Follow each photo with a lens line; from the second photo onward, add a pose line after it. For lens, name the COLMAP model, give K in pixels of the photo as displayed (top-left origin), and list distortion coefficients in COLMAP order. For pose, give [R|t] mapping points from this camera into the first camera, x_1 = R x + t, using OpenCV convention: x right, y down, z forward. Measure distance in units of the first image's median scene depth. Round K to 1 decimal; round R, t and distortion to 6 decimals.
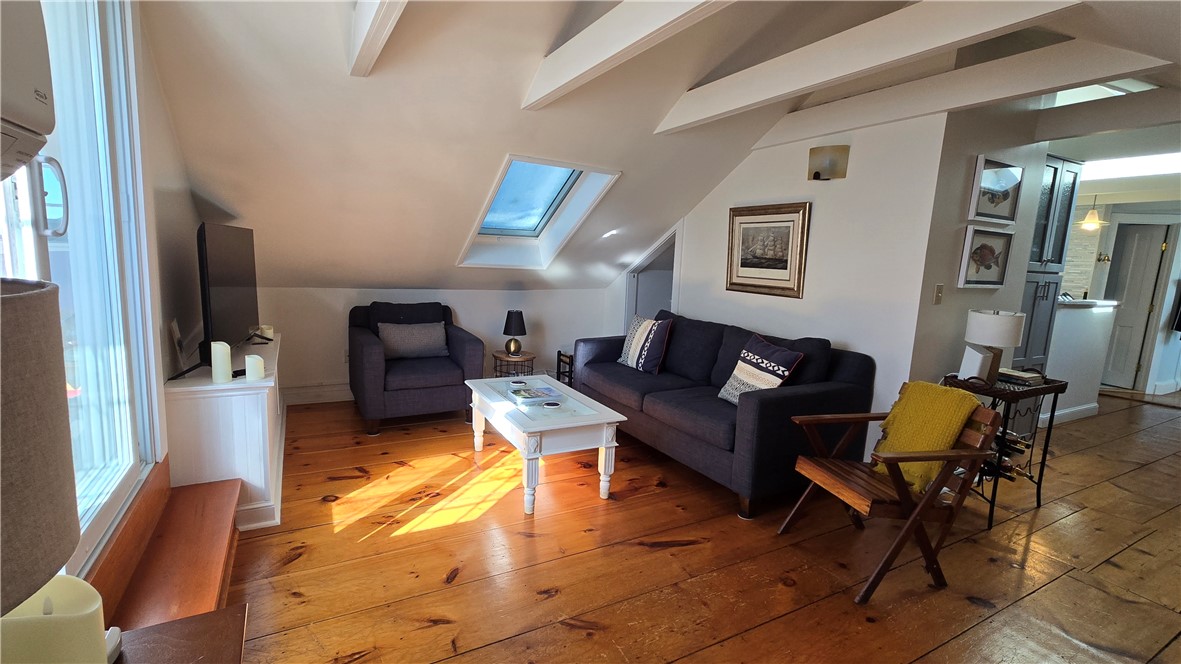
lens RADIAL K [[522.9, 0, 598.3], [0, 522.9, 336.1], [0, 0, 1]] dist [0.003032, 0.000081]
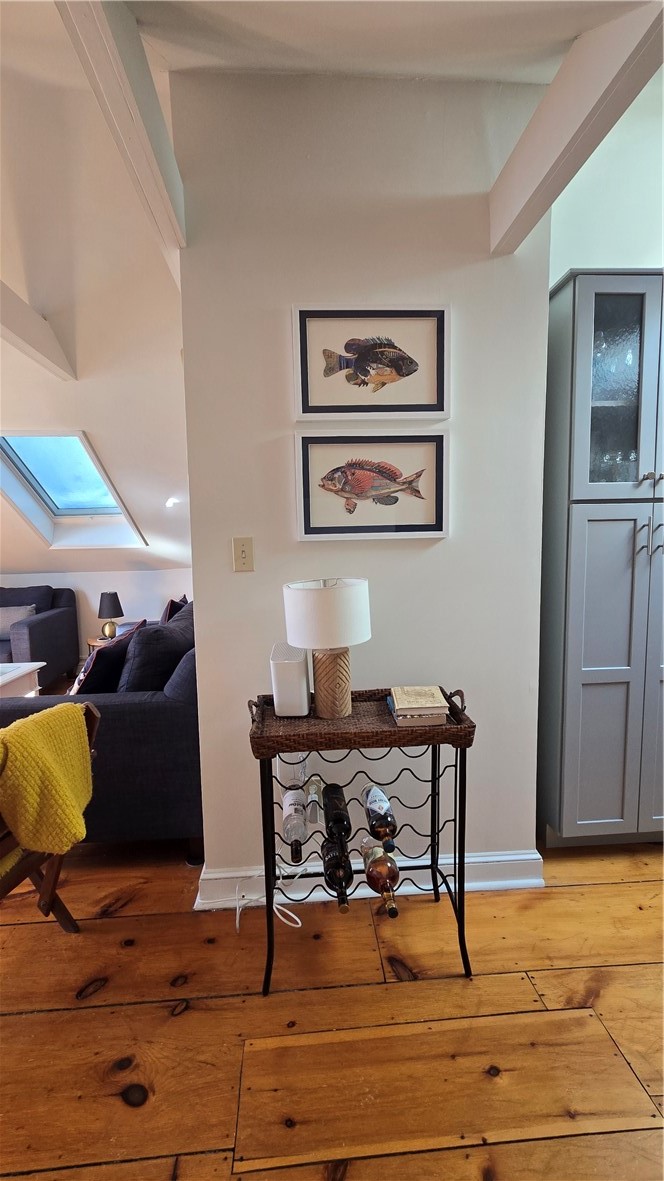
lens RADIAL K [[522.9, 0, 331.2], [0, 522.9, 591.2], [0, 0, 1]] dist [0.003032, 0.000081]
pose [[0.902412, -0.018647, -0.430470, 0.800878], [-0.001897, 0.998881, -0.047246, -0.008203], [0.430869, 0.043452, 0.901368, 0.414373]]
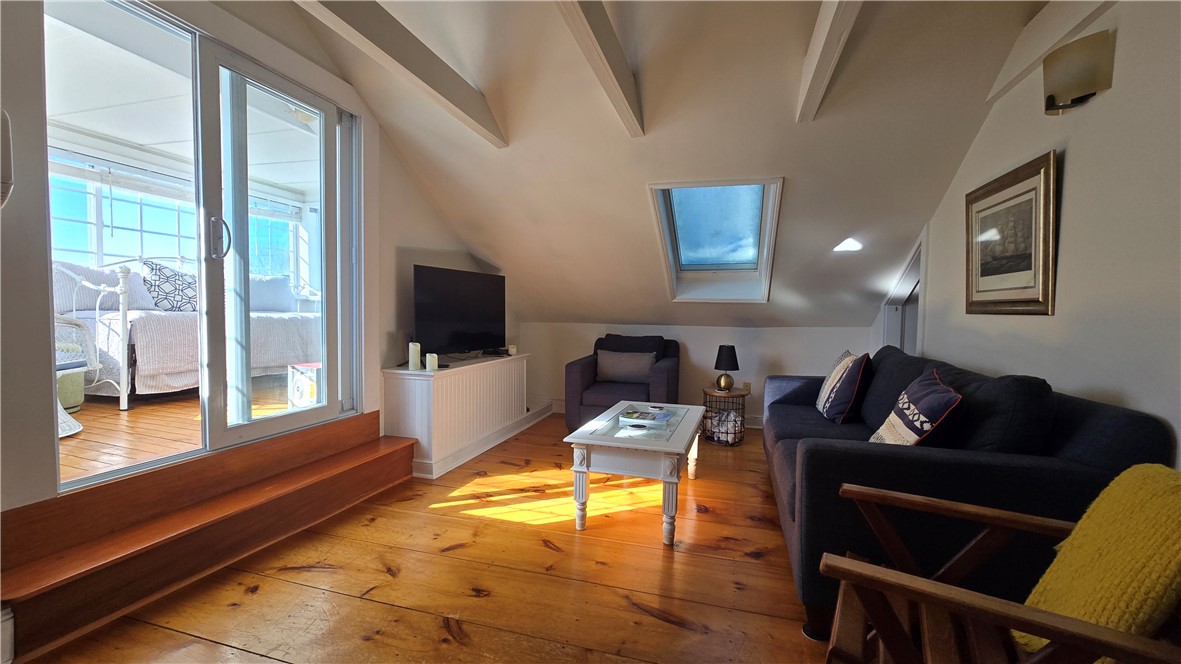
lens RADIAL K [[479.0, 0, 598.8], [0, 479.0, 335.8], [0, 0, 1]] dist [-0.002846, 0.000111]
pose [[0.701943, 0.002344, -0.712229, 0.401889], [-0.087799, 0.992652, -0.083264, 0.038289], [0.706801, 0.120980, 0.696991, 0.271690]]
